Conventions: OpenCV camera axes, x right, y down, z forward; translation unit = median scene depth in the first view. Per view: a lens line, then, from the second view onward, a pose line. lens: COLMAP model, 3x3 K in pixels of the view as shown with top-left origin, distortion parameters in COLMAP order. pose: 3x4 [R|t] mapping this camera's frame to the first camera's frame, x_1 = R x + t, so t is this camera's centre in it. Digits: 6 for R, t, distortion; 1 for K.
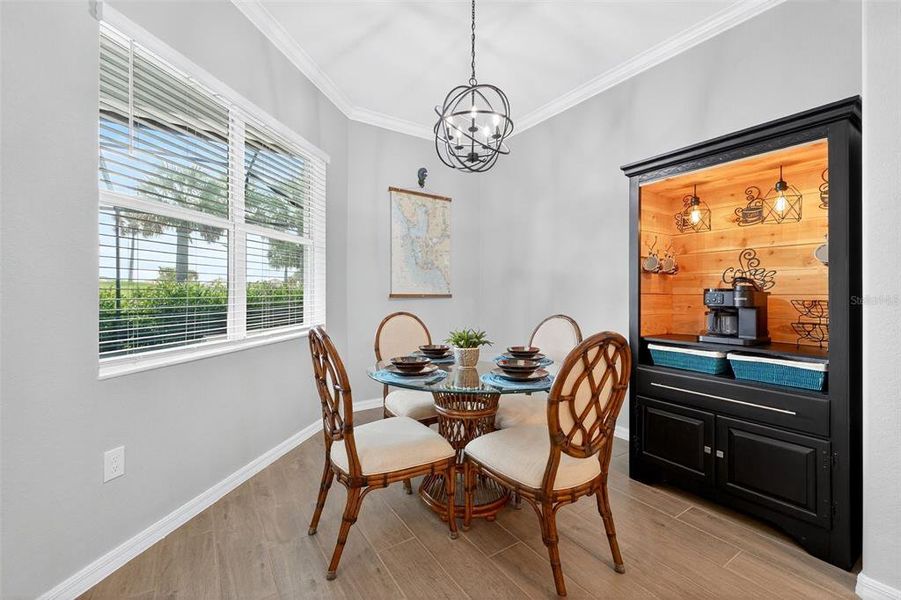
lens RADIAL K [[373.9, 0, 446.3], [0, 373.9, 291.7], [0, 0, 1]] dist [-0.002623, -0.000614]
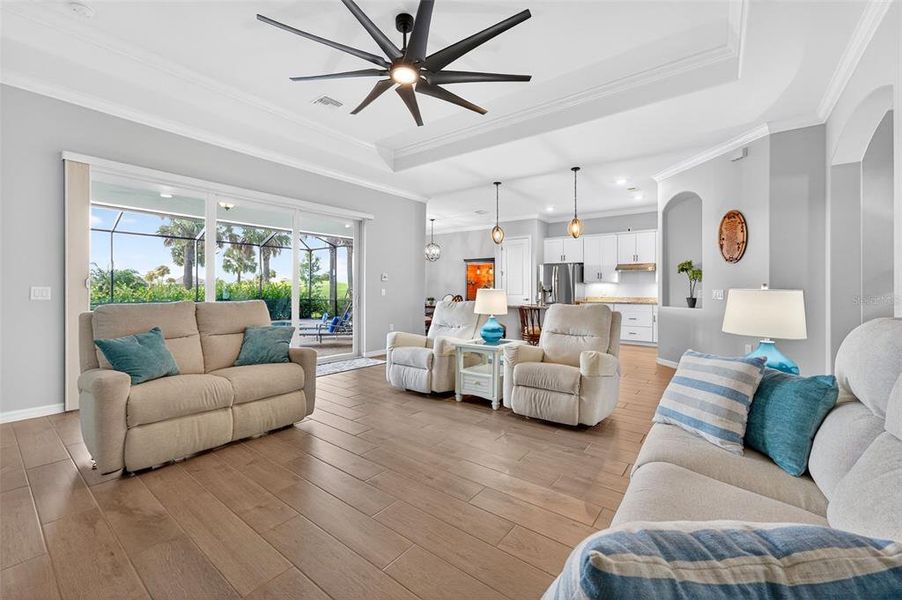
lens RADIAL K [[374.3, 0, 444.5], [0, 374.3, 287.3], [0, 0, 1]] dist [-0.002623, -0.000614]
pose [[0.953400, 0.004323, 0.301678, -1.048341], [-0.003533, 0.999989, -0.003164, 0.003791], [-0.301688, 0.001951, 0.953405, -3.076780]]
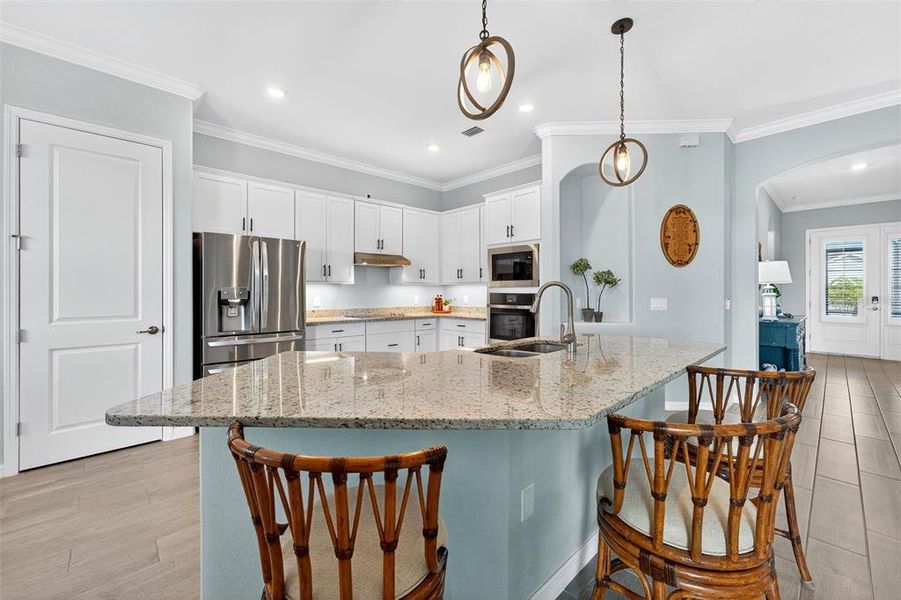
lens RADIAL K [[373.9, 0, 463.5], [0, 373.9, 289.9], [0, 0, 1]] dist [-0.002623, -0.000614]
pose [[-0.175421, 0.000267, 0.984493, -0.517650], [-0.000556, 1.000000, -0.000371, -0.027405], [-0.984493, -0.000612, -0.175421, -0.526941]]
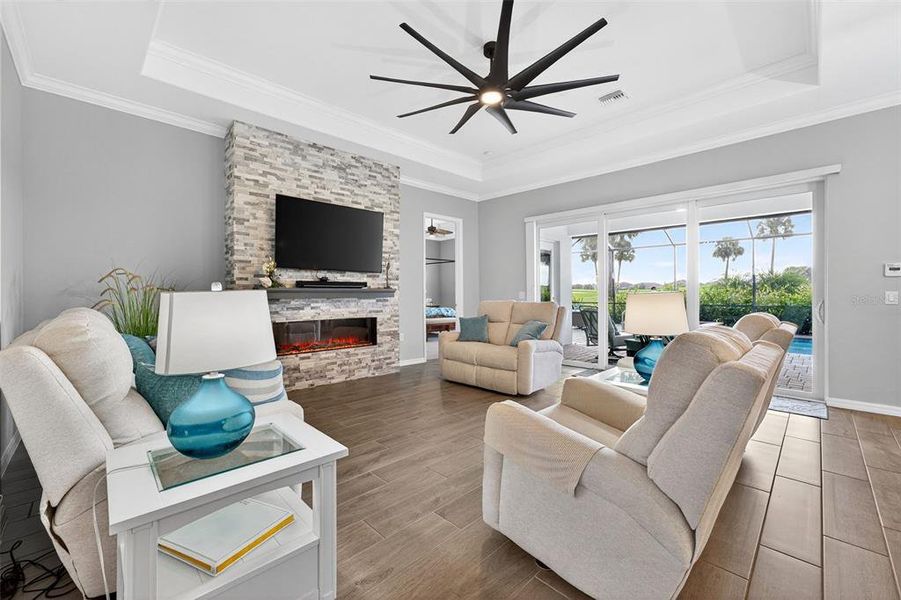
lens RADIAL K [[373.9, 0, 449.2], [0, 373.9, 292.0], [0, 0, 1]] dist [-0.002623, -0.000614]
pose [[0.178156, -0.003263, -0.983997, 0.480414], [0.002287, 0.999993, -0.002902, 0.010347], [0.984000, -0.001734, 0.178163, -2.262170]]
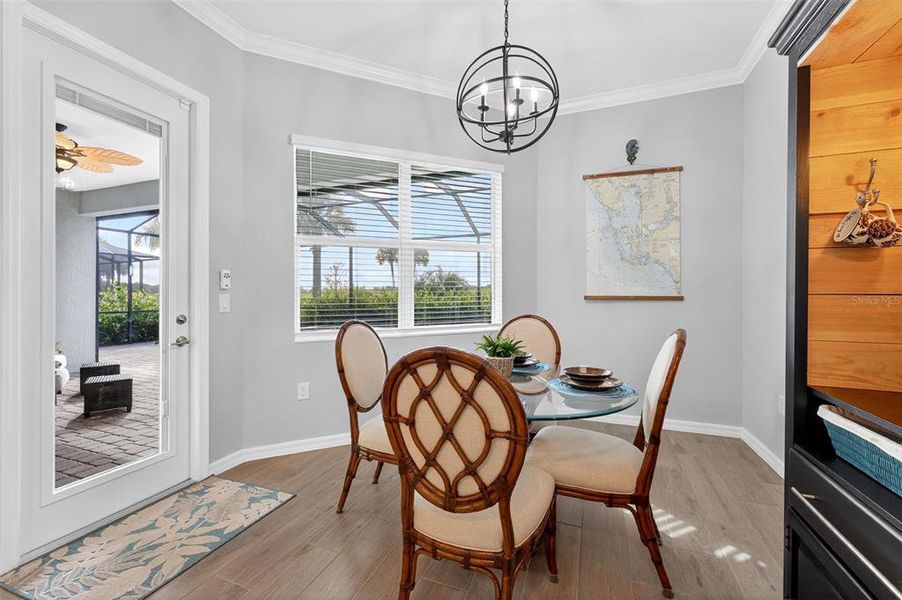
lens RADIAL K [[374.3, 0, 451.9], [0, 374.3, 297.6], [0, 0, 1]] dist [-0.002623, -0.000614]
pose [[0.579645, 0.003870, -0.814860, 0.633219], [0.003093, 0.999971, 0.006949, 0.005191], [0.814863, -0.006549, 0.579616, 0.365315]]
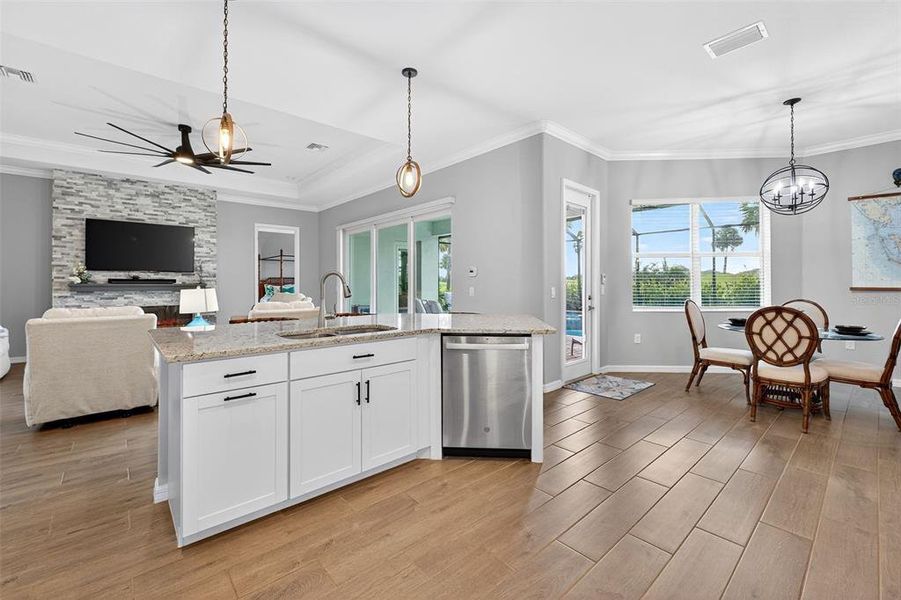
lens RADIAL K [[373.9, 0, 451.2], [0, 373.9, 283.0], [0, 0, 1]] dist [-0.002623, -0.000614]
pose [[0.129985, -0.003090, -0.991511, 1.391042], [0.001993, 0.999994, -0.002855, -0.010495], [0.991514, -0.001605, 0.129991, -0.671654]]
